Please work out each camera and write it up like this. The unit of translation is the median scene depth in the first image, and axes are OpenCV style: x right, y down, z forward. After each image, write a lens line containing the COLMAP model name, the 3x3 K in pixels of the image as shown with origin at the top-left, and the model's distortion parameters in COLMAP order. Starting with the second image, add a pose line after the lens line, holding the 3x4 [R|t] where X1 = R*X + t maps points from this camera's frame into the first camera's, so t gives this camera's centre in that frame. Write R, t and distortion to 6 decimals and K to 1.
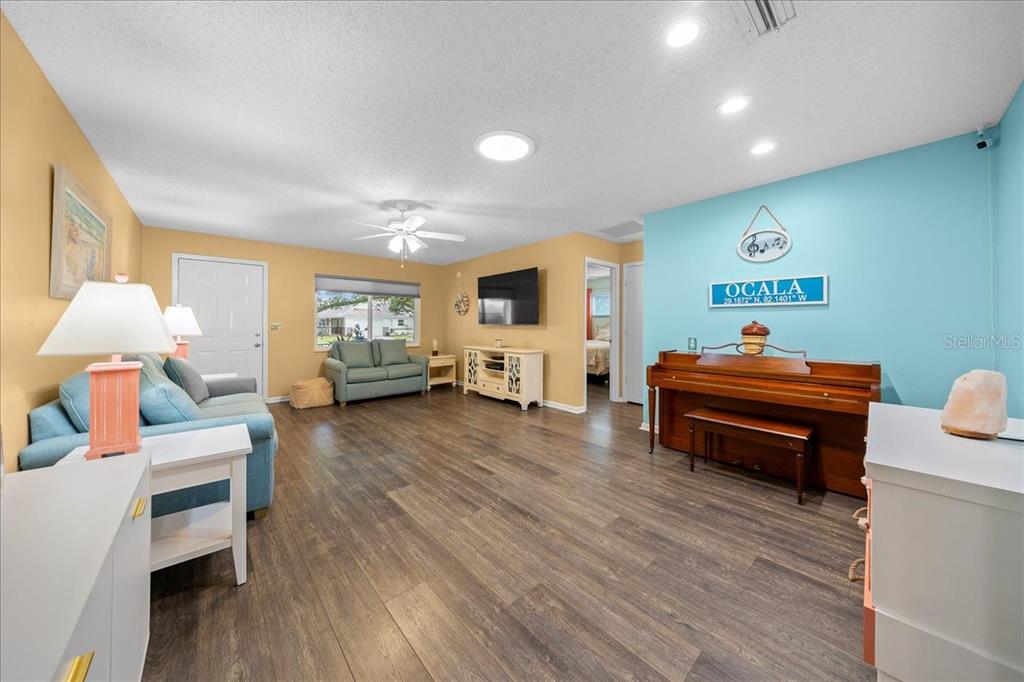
lens RADIAL K [[337.3, 0, 512.3], [0, 337.3, 327.9], [0, 0, 1]] dist [0.002235, -0.000111]
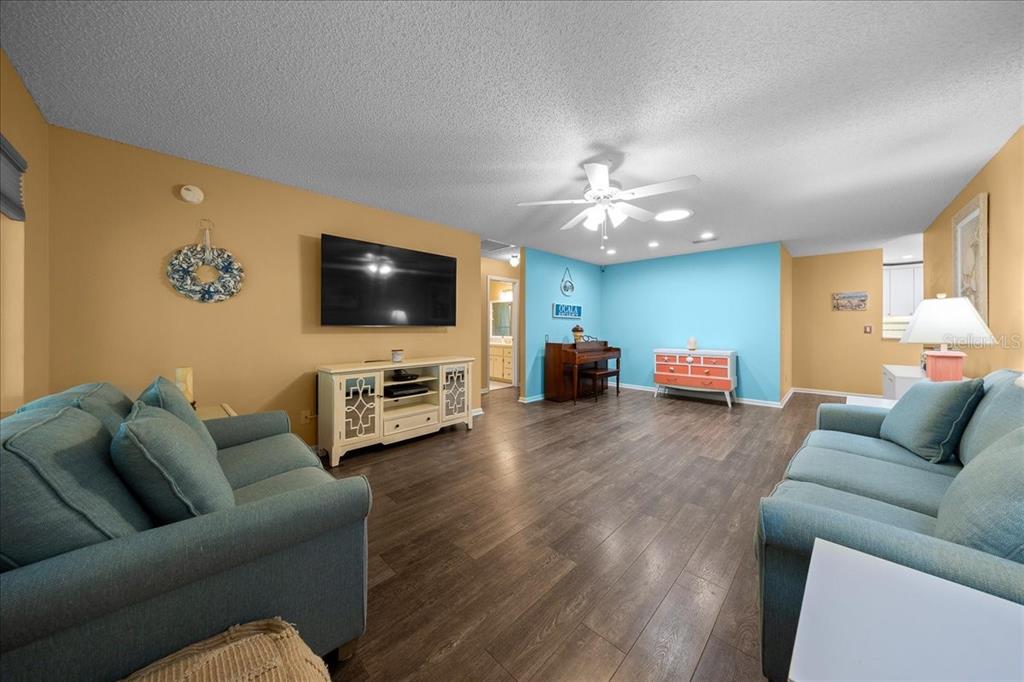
lens RADIAL K [[337.3, 0, 512.3], [0, 337.3, 327.9], [0, 0, 1]] dist [0.002235, -0.000111]
pose [[-0.066727, -0.000953, 0.997771, -1.245601], [0.008959, 0.999959, 0.001554, -0.009043], [-0.997731, 0.009043, -0.066716, 1.473132]]
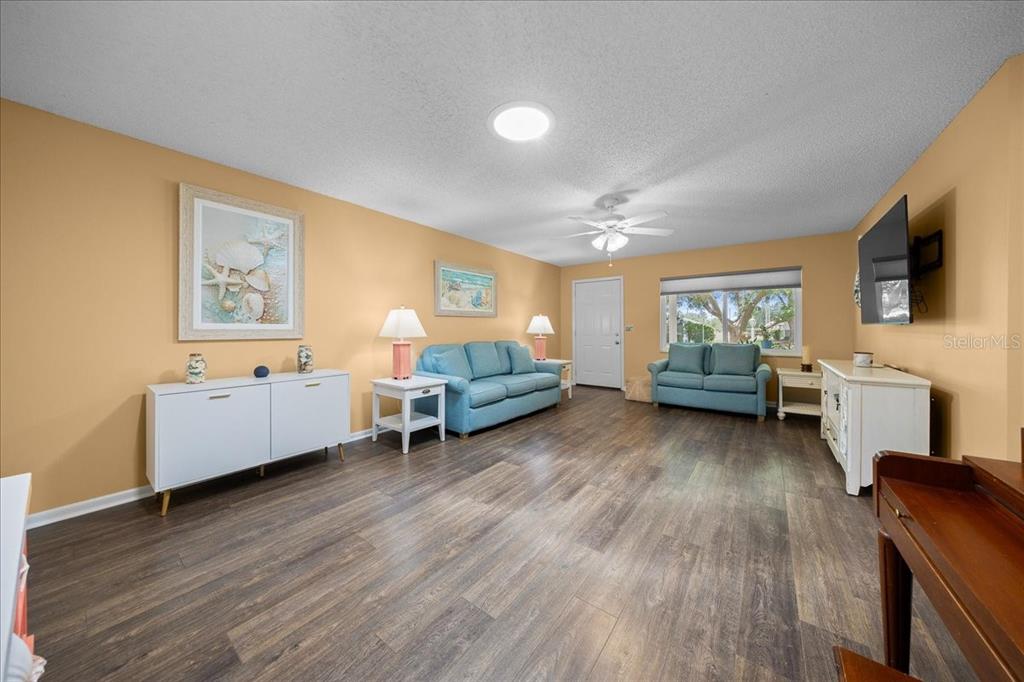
lens RADIAL K [[337.3, 0, 512.3], [0, 337.3, 327.9], [0, 0, 1]] dist [0.002235, -0.000111]
pose [[0.194277, -0.002111, -0.980944, 0.667594], [-0.007266, 0.999967, -0.003591, 0.005453], [0.980920, 0.007825, 0.194255, 0.631396]]
